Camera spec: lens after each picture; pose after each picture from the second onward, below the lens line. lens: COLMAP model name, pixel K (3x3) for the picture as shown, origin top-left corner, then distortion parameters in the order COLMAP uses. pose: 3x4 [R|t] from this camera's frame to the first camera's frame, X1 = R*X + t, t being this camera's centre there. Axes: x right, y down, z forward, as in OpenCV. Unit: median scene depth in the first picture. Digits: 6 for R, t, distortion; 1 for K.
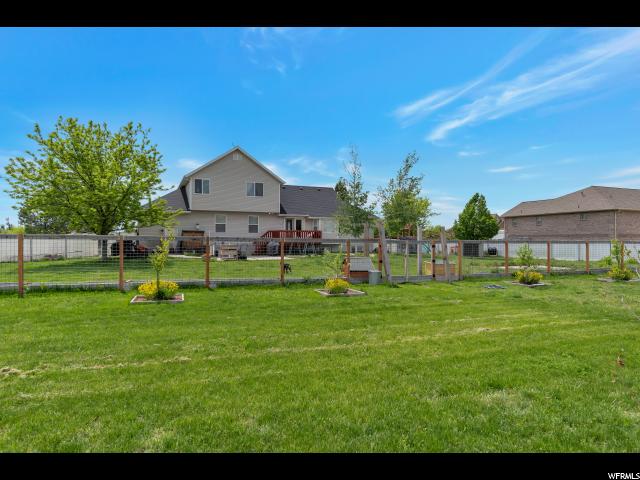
lens RADIAL K [[401.9, 0, 318.6], [0, 401.9, 238.9], [0, 0, 1]] dist [0.021898, 0.001440]
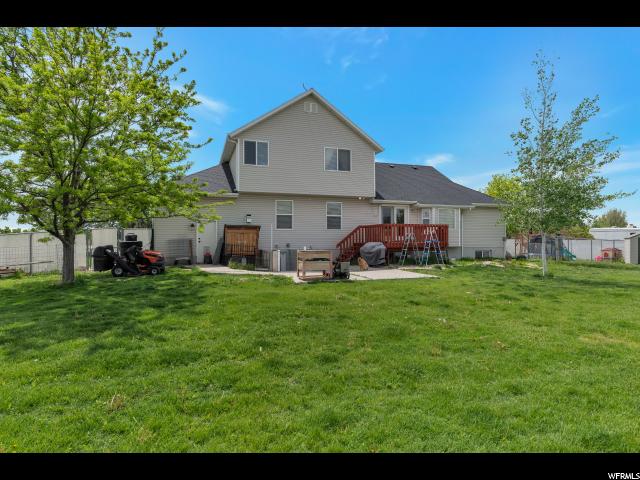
lens RADIAL K [[356.5, 0, 320.3], [0, 356.5, 238.5], [0, 0, 1]] dist [-0.001096, -0.000194]
pose [[0.997470, -0.004968, -0.070915, -0.145609], [0.004866, 0.999987, -0.001602, 0.000549], [0.070922, 0.001253, 0.997481, 0.440814]]
